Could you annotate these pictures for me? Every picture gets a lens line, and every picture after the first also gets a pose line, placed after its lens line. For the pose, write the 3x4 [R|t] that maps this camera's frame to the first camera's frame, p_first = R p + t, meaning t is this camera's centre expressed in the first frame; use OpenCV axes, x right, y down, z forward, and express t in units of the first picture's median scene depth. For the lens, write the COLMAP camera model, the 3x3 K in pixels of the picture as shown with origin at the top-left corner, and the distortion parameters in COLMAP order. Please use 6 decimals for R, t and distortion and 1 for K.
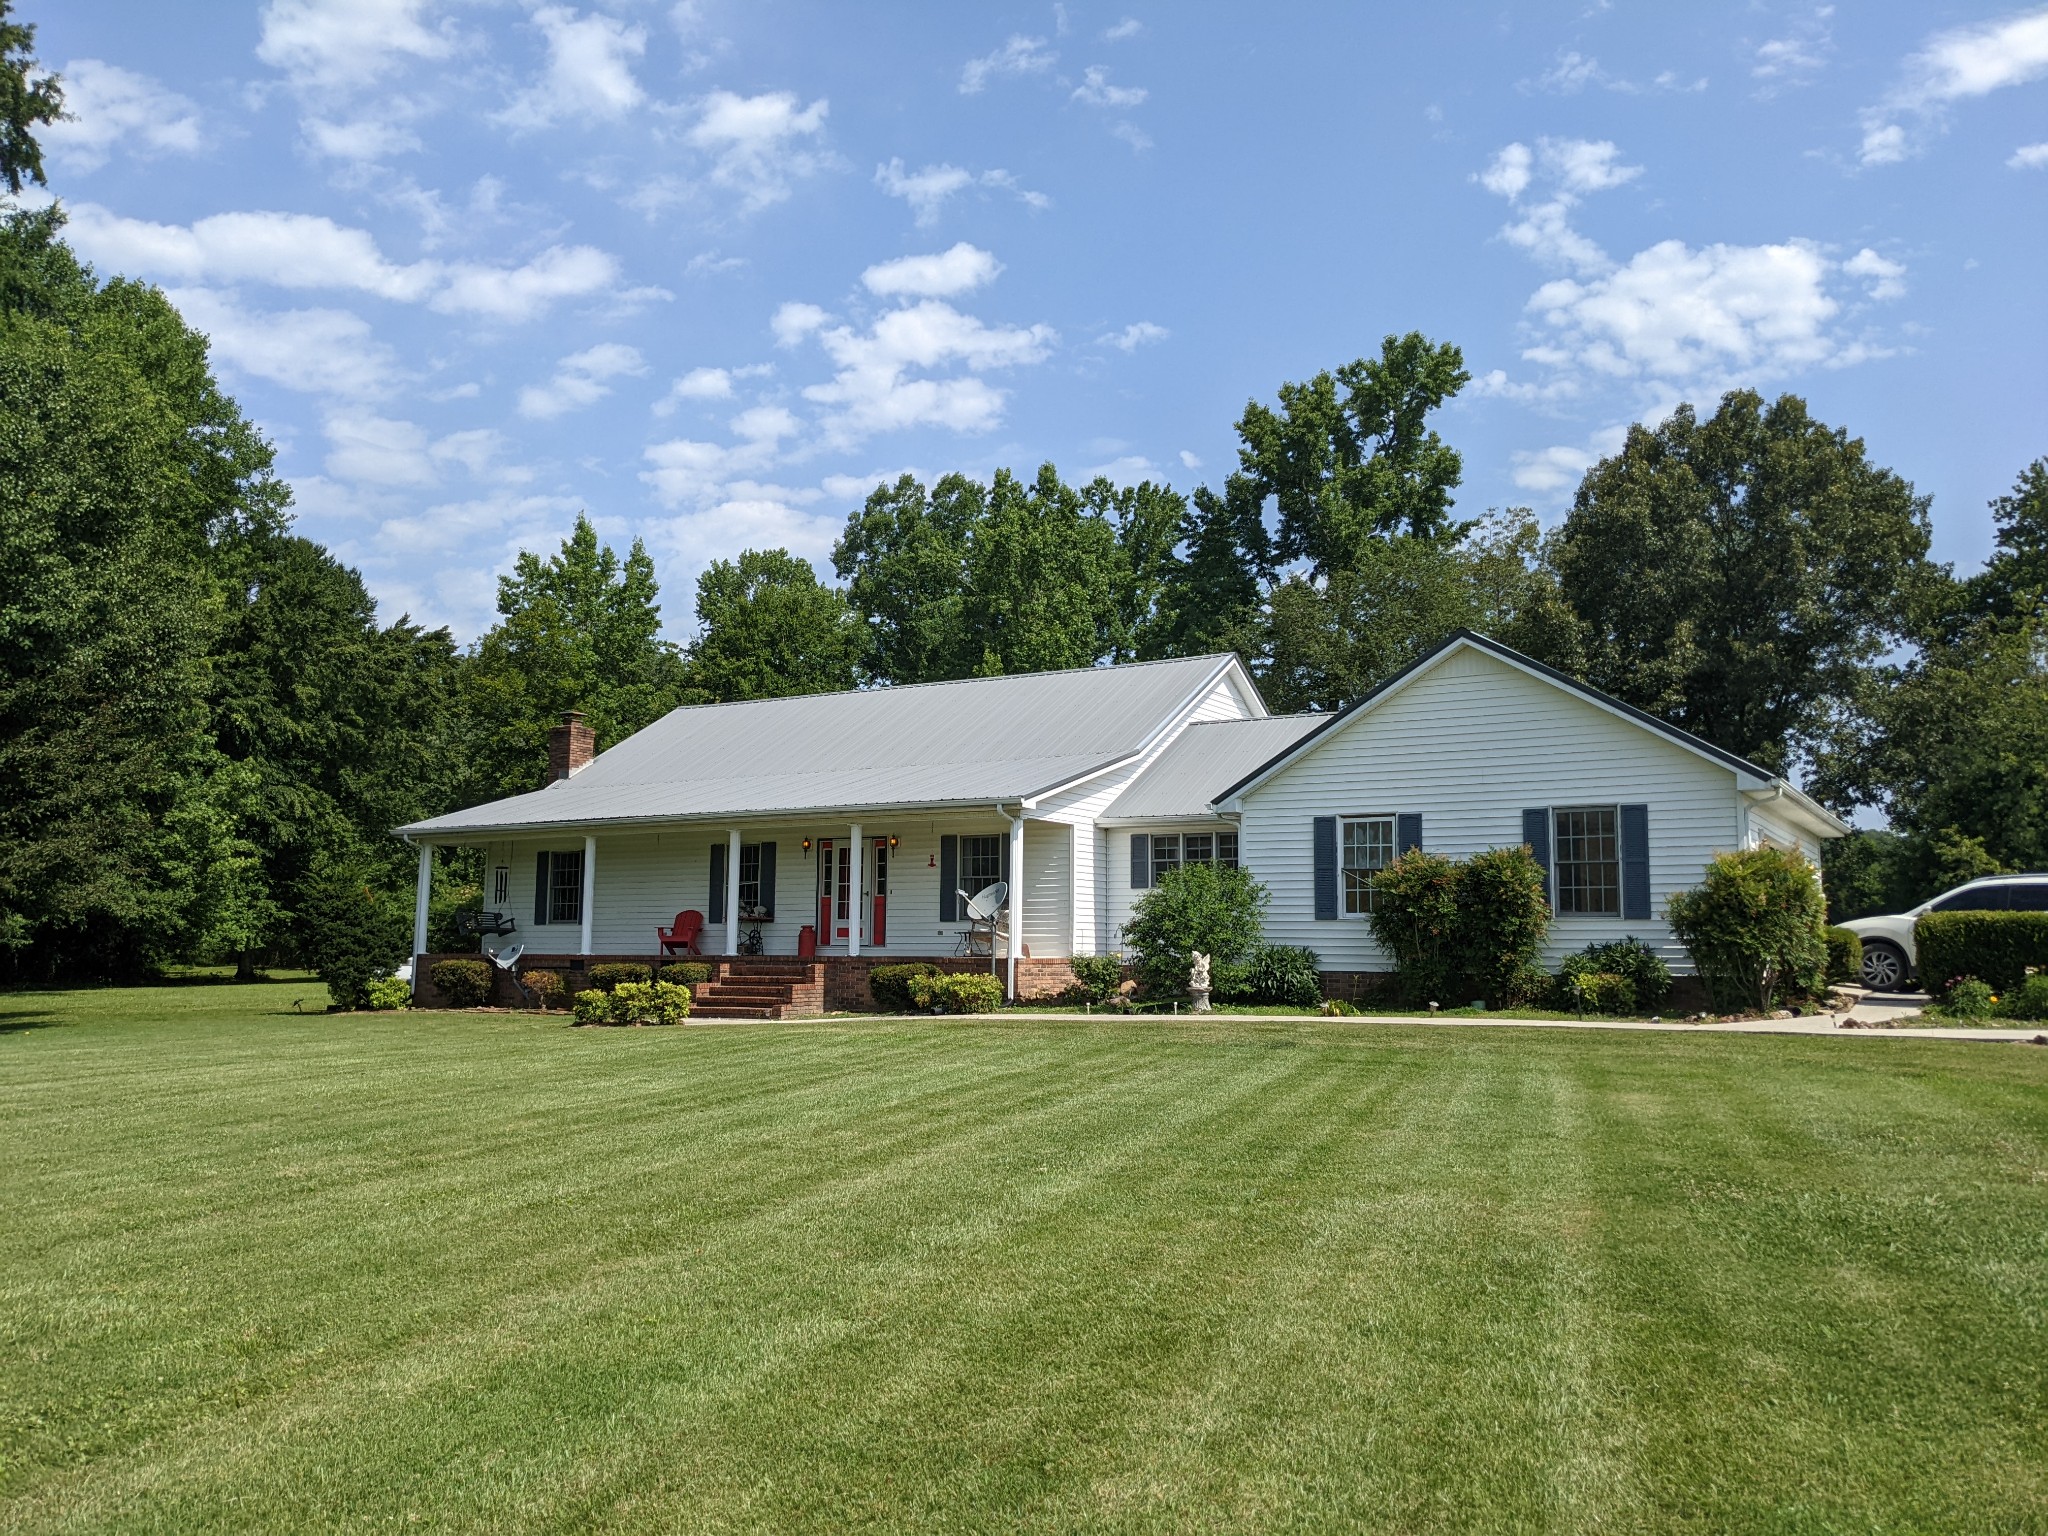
lens RADIAL K [[1631.8, 0, 1029.7], [0, 1631.8, 758.9], [0, 0, 1]] dist [0.045622, -0.067399]
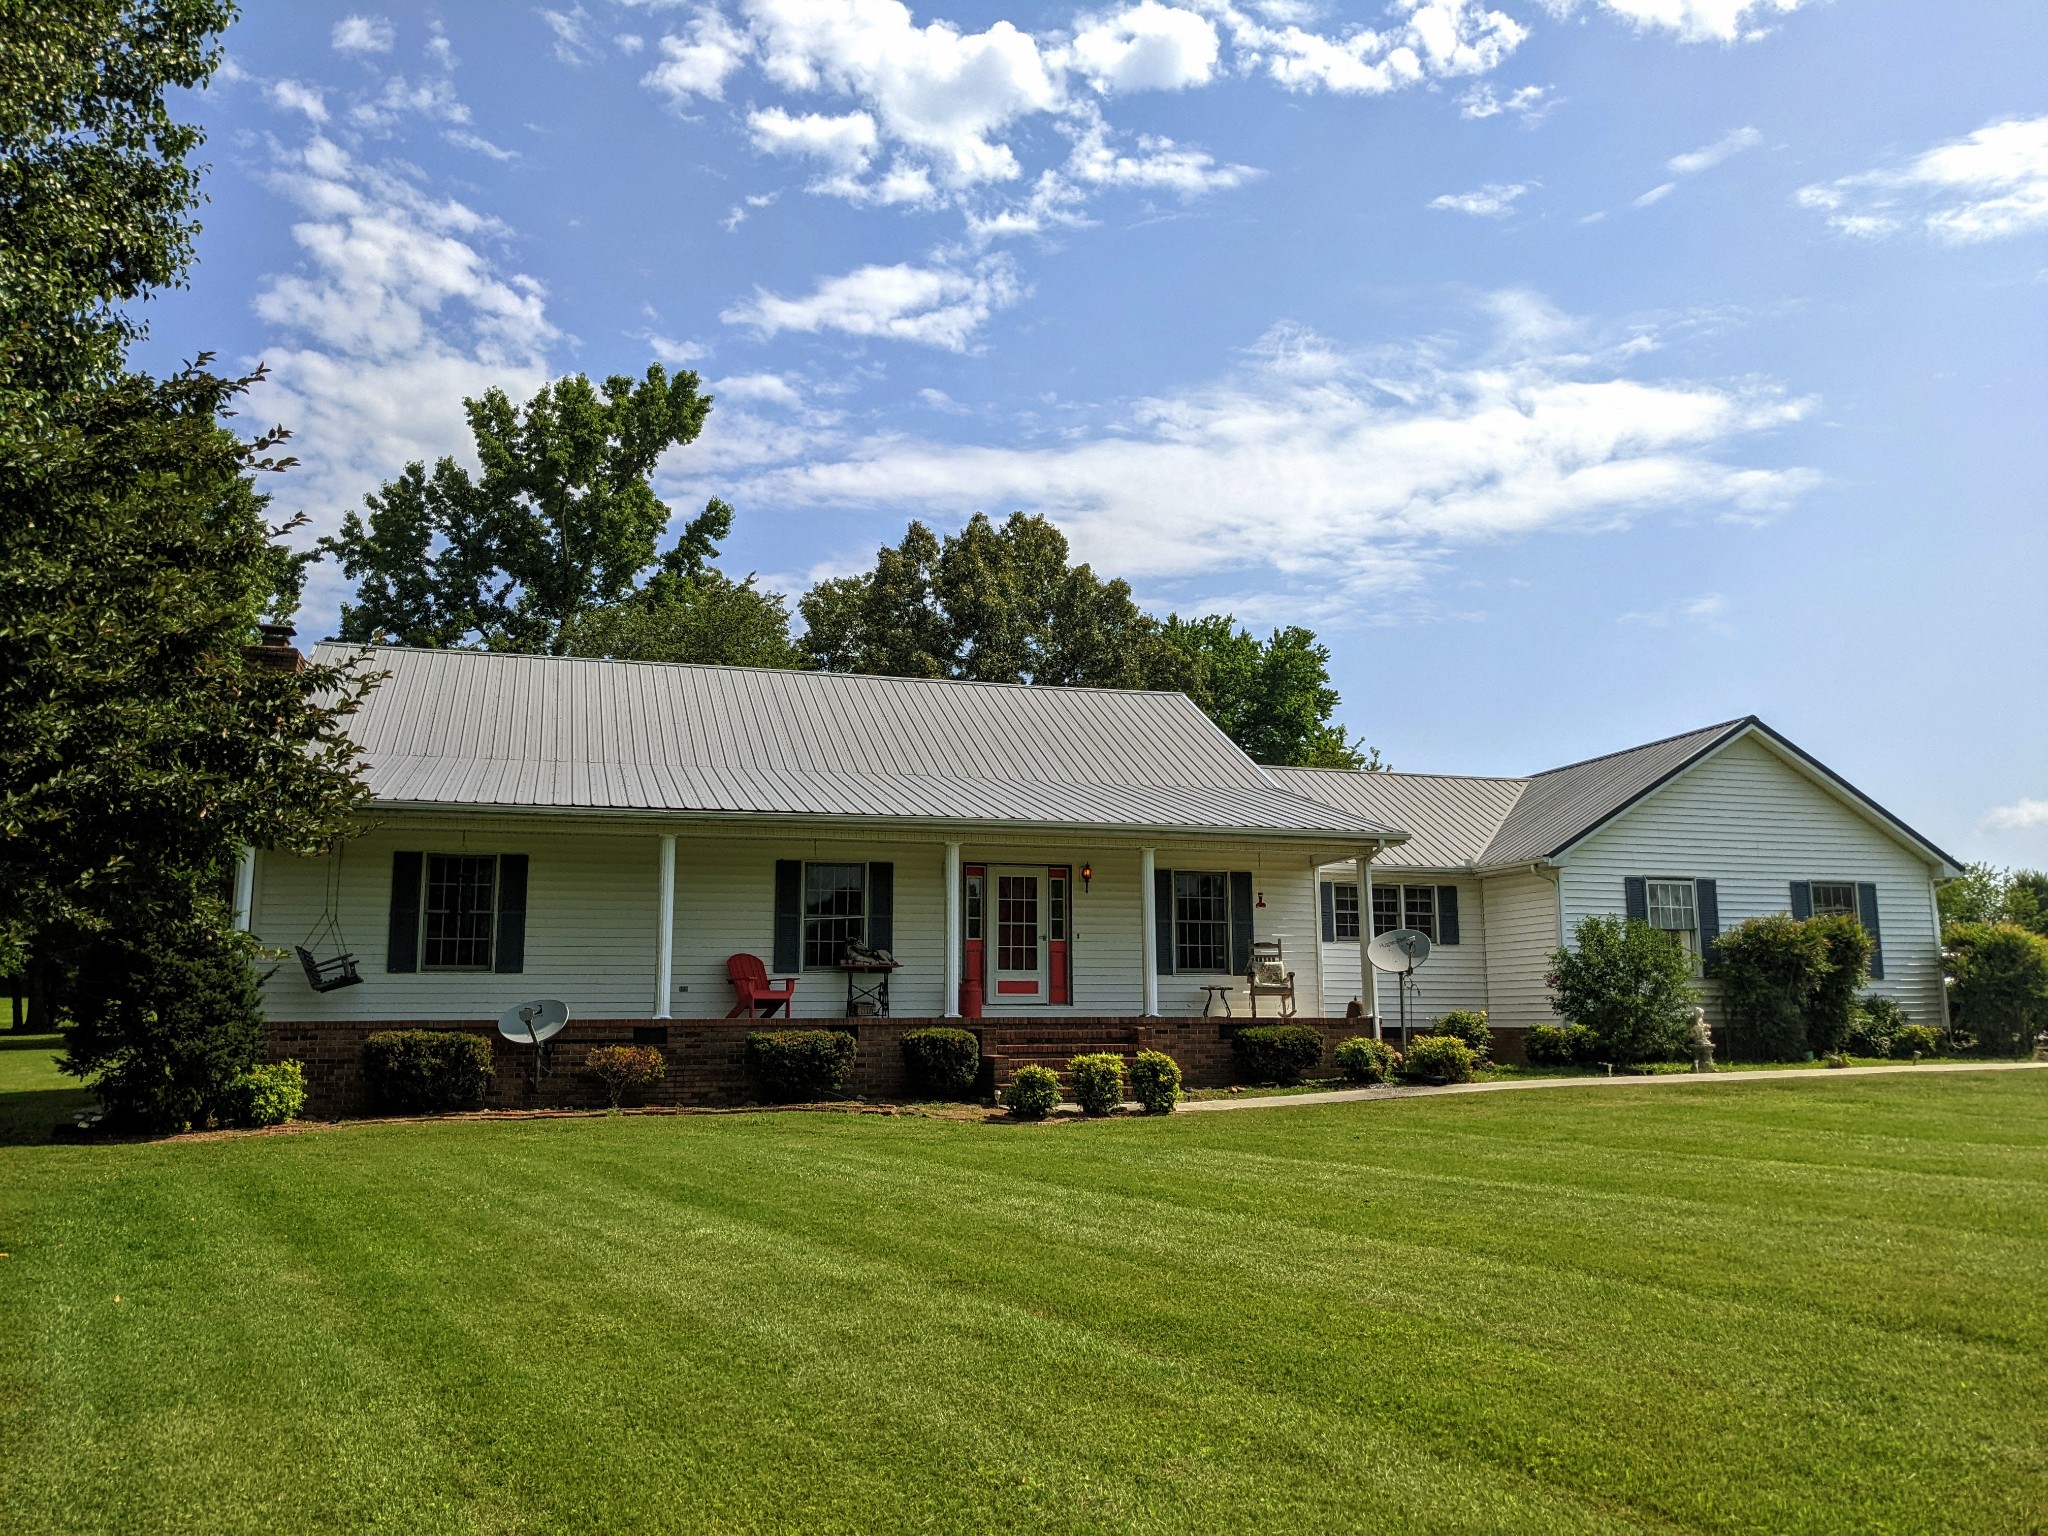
lens RADIAL K [[1631.8, 0, 1029.7], [0, 1631.8, 758.9], [0, 0, 1]] dist [0.045622, -0.067399]
pose [[0.669039, 0.104535, 0.735839, -0.696809], [-0.081778, 0.994402, -0.066913, 0.050826], [-0.738714, -0.015409, 0.673843, 0.481583]]
